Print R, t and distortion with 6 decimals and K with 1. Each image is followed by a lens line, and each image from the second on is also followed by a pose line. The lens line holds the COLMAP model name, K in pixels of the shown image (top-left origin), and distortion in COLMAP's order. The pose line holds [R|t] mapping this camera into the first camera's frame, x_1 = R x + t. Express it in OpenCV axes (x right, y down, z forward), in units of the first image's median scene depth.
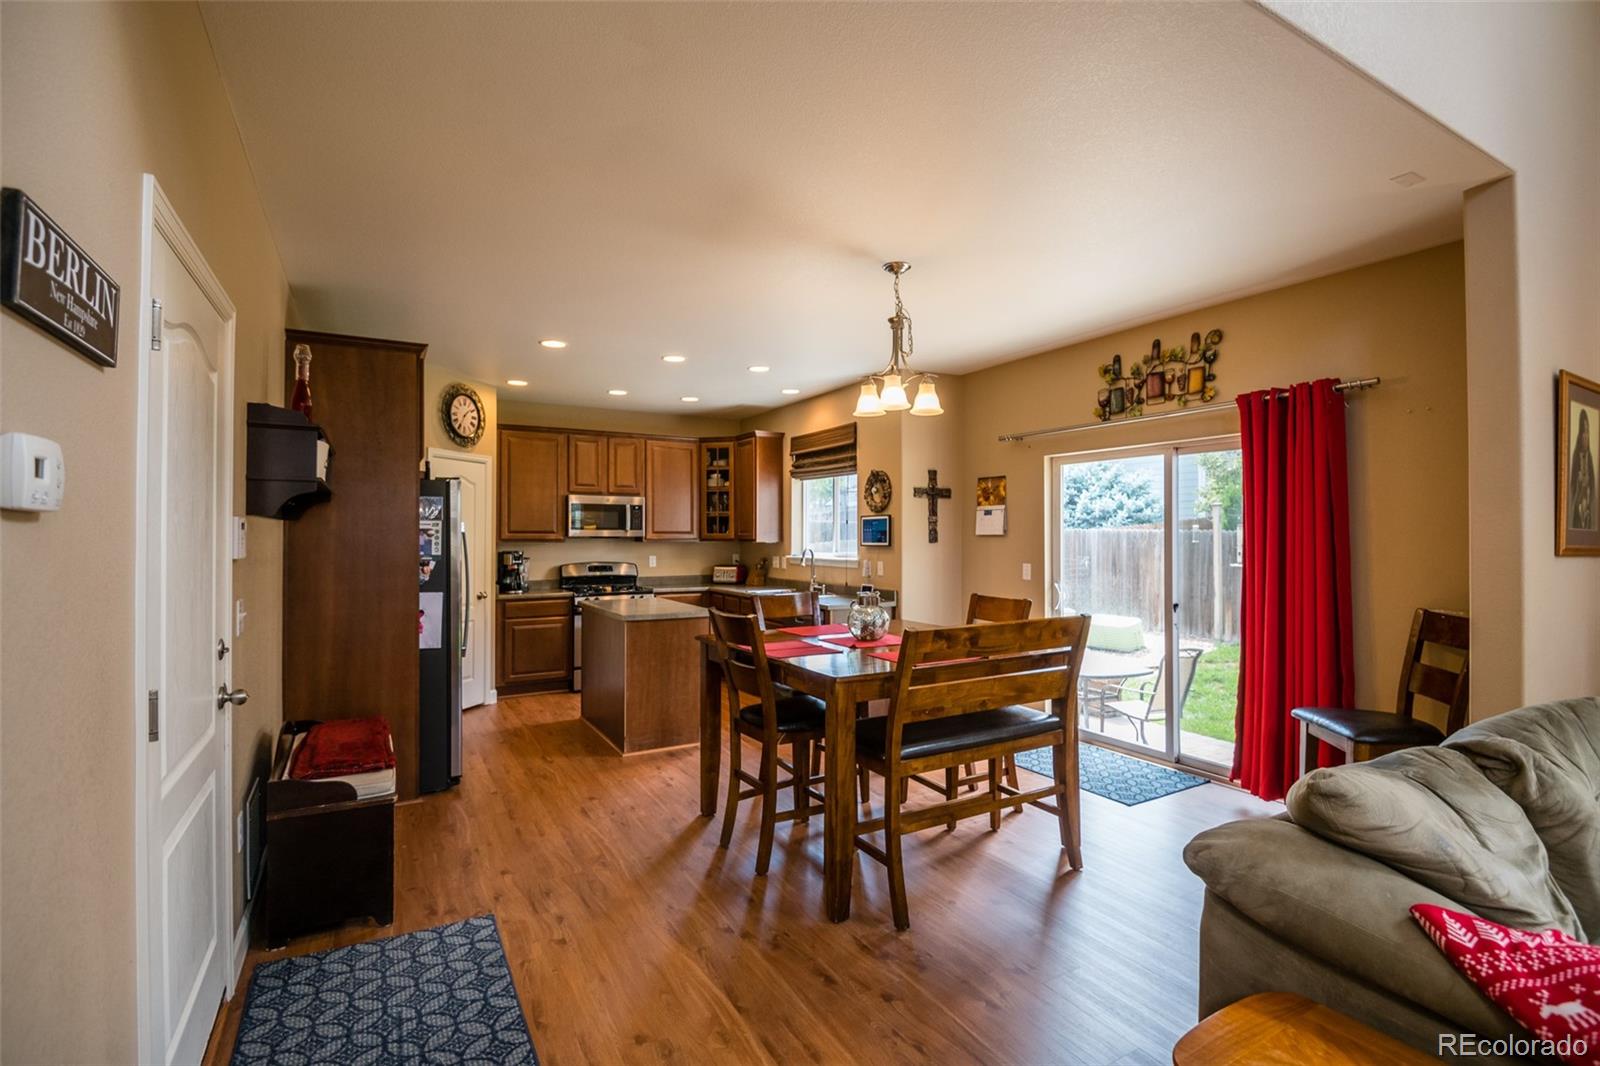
lens RADIAL K [[755.3, 0, 816.9], [0, 755.3, 528.4], [0, 0, 1]] dist [0.008393, -0.013906]
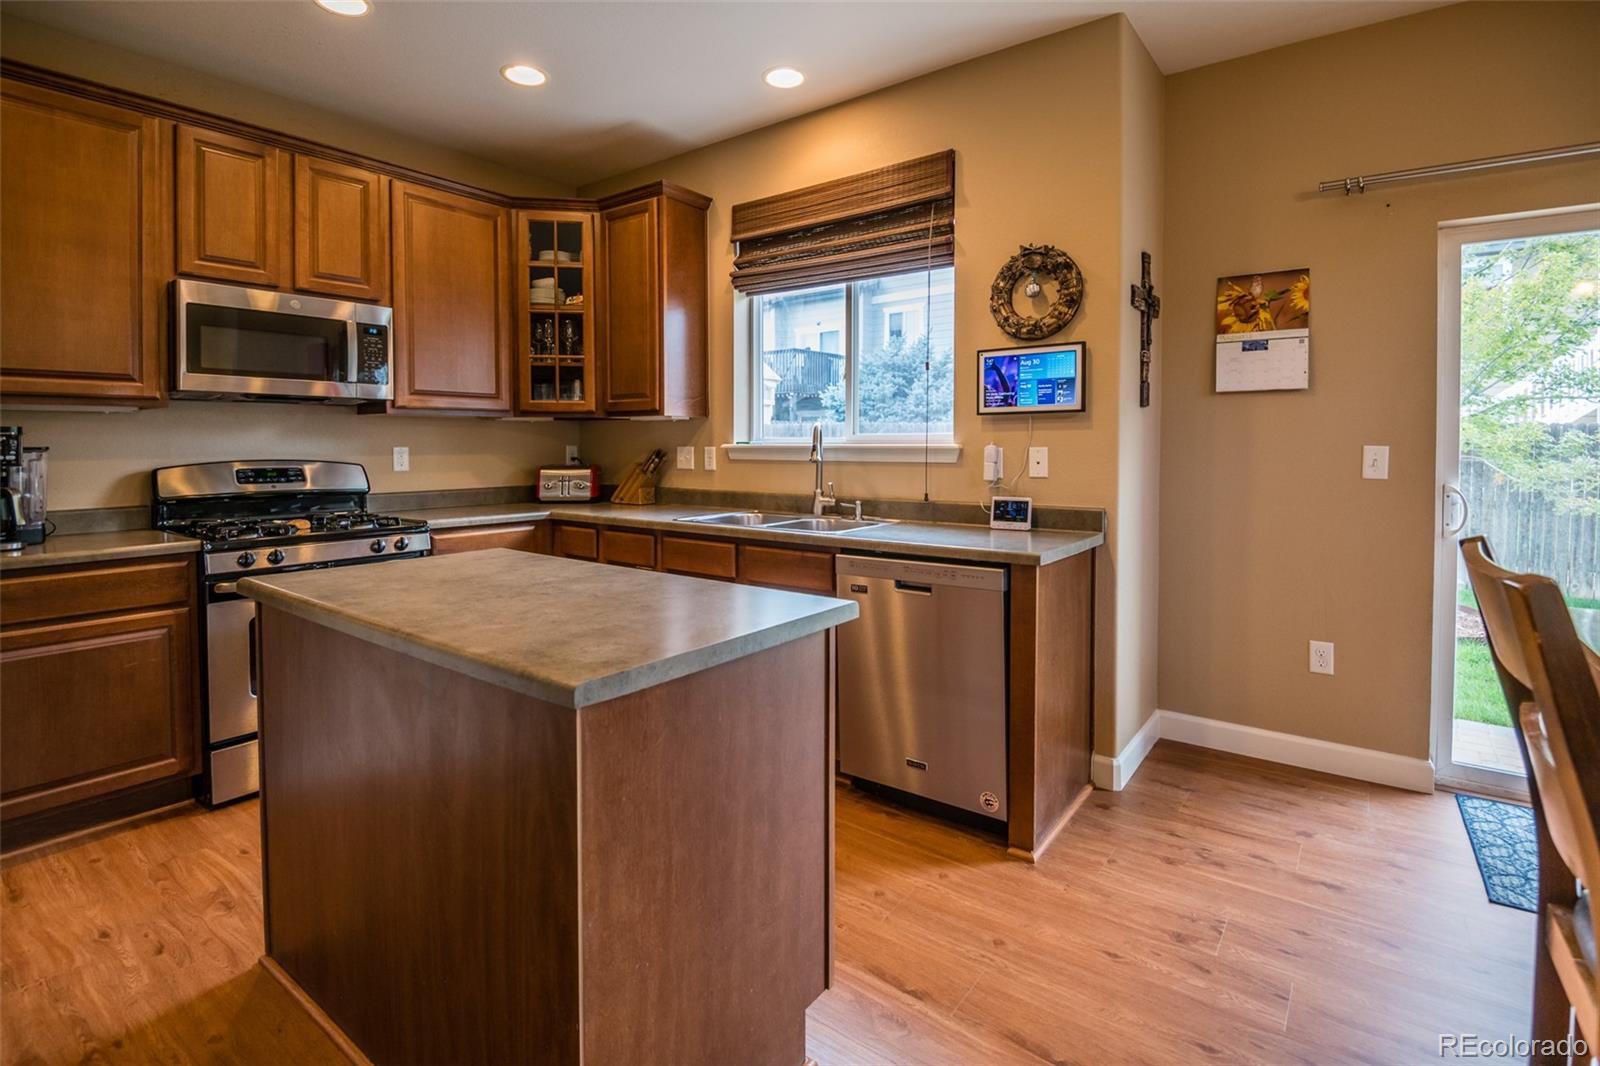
lens RADIAL K [[755.3, 0, 812.3], [0, 755.3, 462.0], [0, 0, 1]] dist [0.008393, -0.013906]
pose [[0.917722, -0.008489, 0.397133, -0.240306], [-0.004628, 0.999475, 0.032058, 0.041520], [-0.397196, -0.031259, 0.917201, 0.675799]]
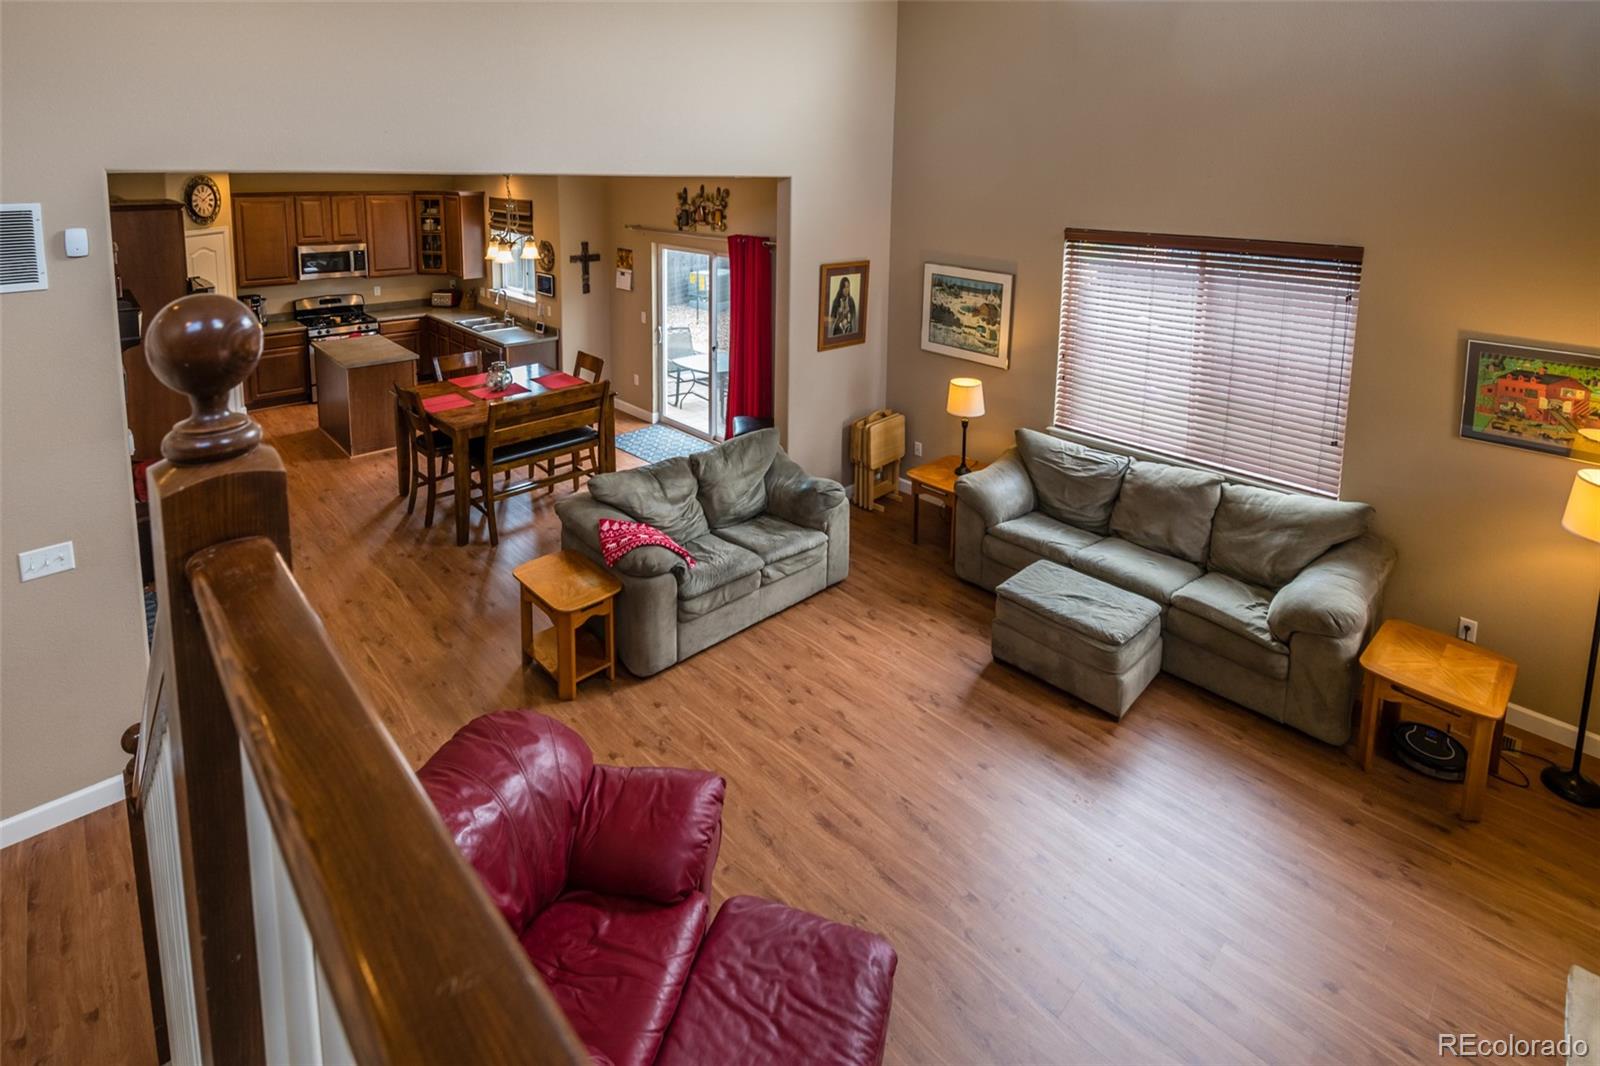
lens RADIAL K [[805.9, 0, 784.3], [0, 805.9, 257.1], [0, 0, 1]] dist [0.007390, -0.005737]
pose [[0.975723, -0.015429, 0.218465, 0.197854], [-0.011047, 0.992778, 0.119453, -0.244655], [-0.218730, -0.118967, 0.968506, -0.566556]]
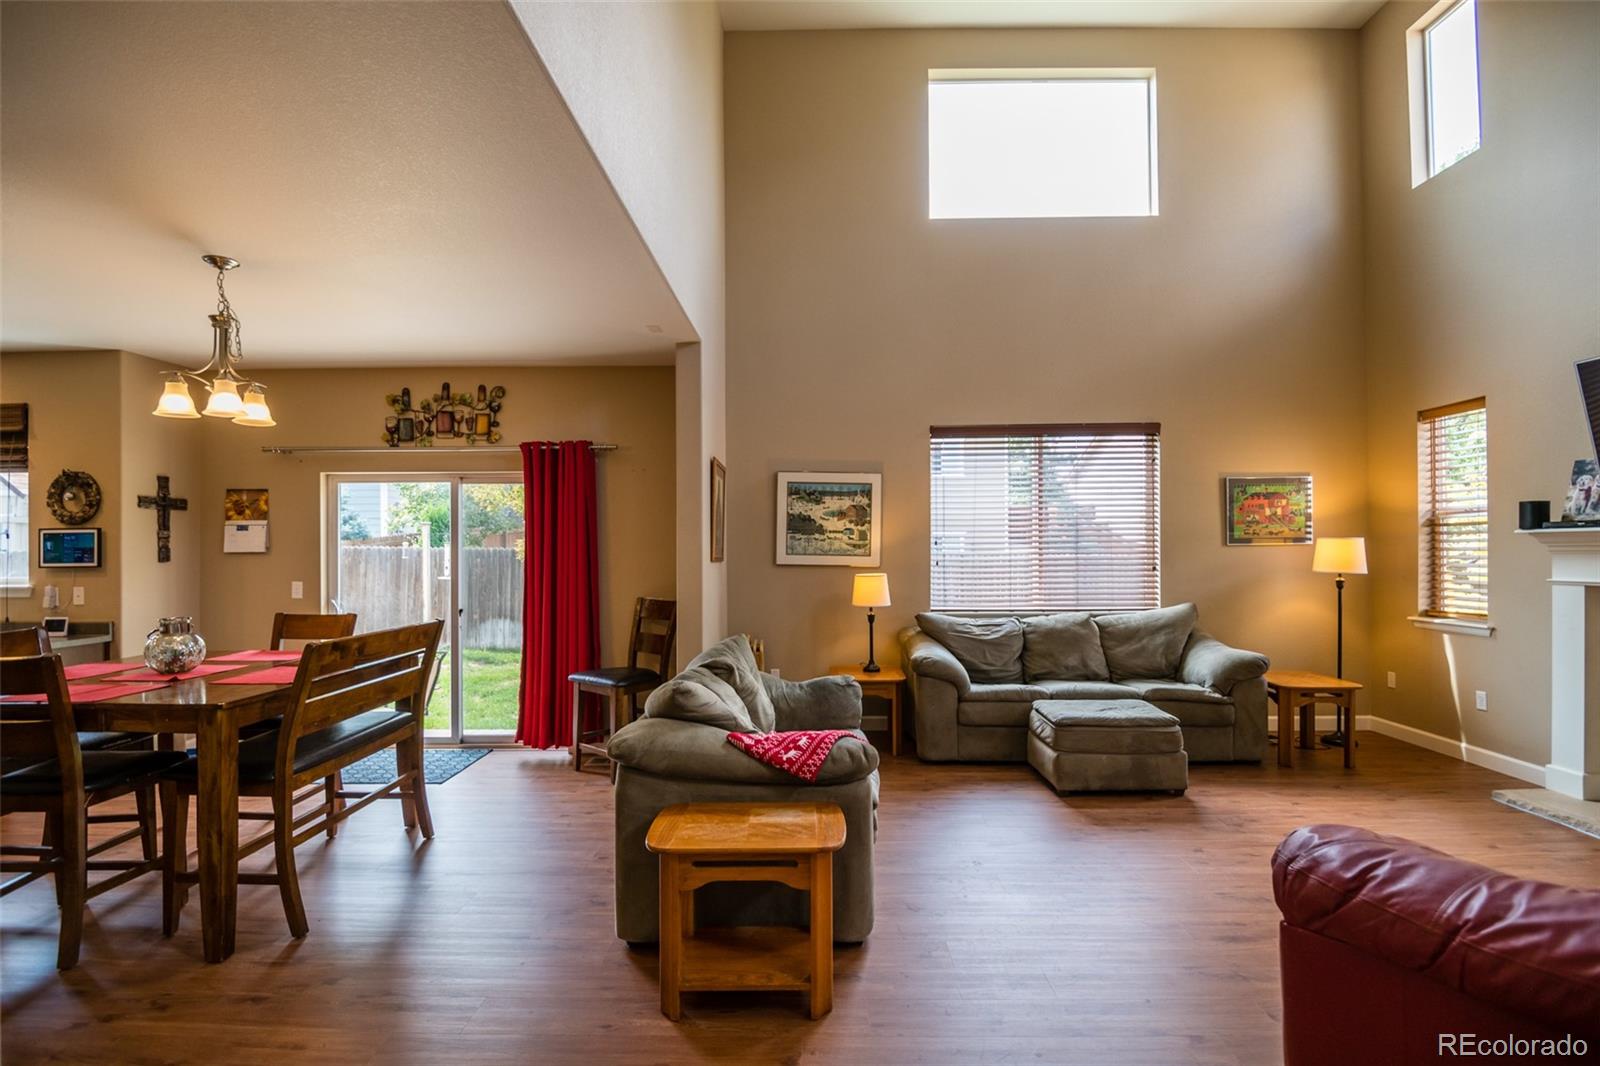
lens RADIAL K [[755.3, 0, 802.7], [0, 755.3, 545.4], [0, 0, 1]] dist [0.008393, -0.013906]
pose [[0.517502, 0.001744, 0.855680, -0.209426], [-0.002948, 0.999996, -0.000255, -0.001413], [-0.855677, -0.002390, 0.517505, -0.054050]]
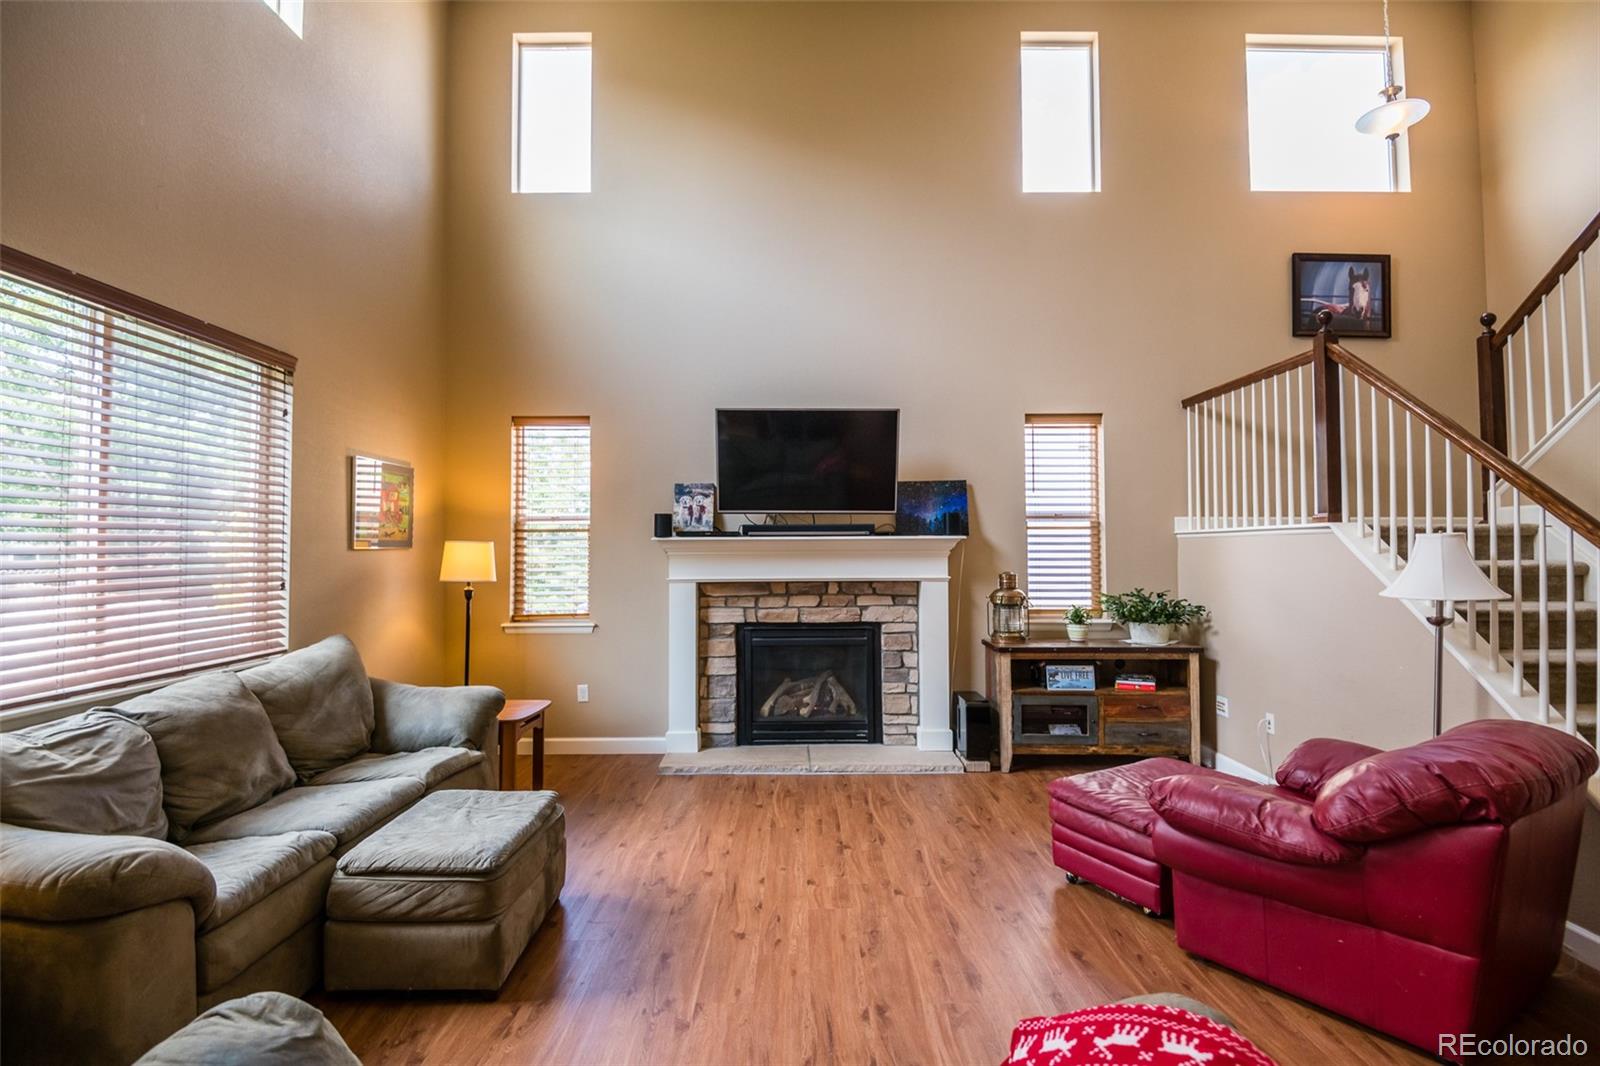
lens RADIAL K [[755.3, 0, 790.5], [0, 755.3, 531.9], [0, 0, 1]] dist [0.008393, -0.013906]
pose [[-0.856695, 0.014396, 0.515622, 0.209034], [-0.001681, 0.999527, -0.030698, 0.001465], [-0.515820, -0.027166, -0.856266, 0.394847]]
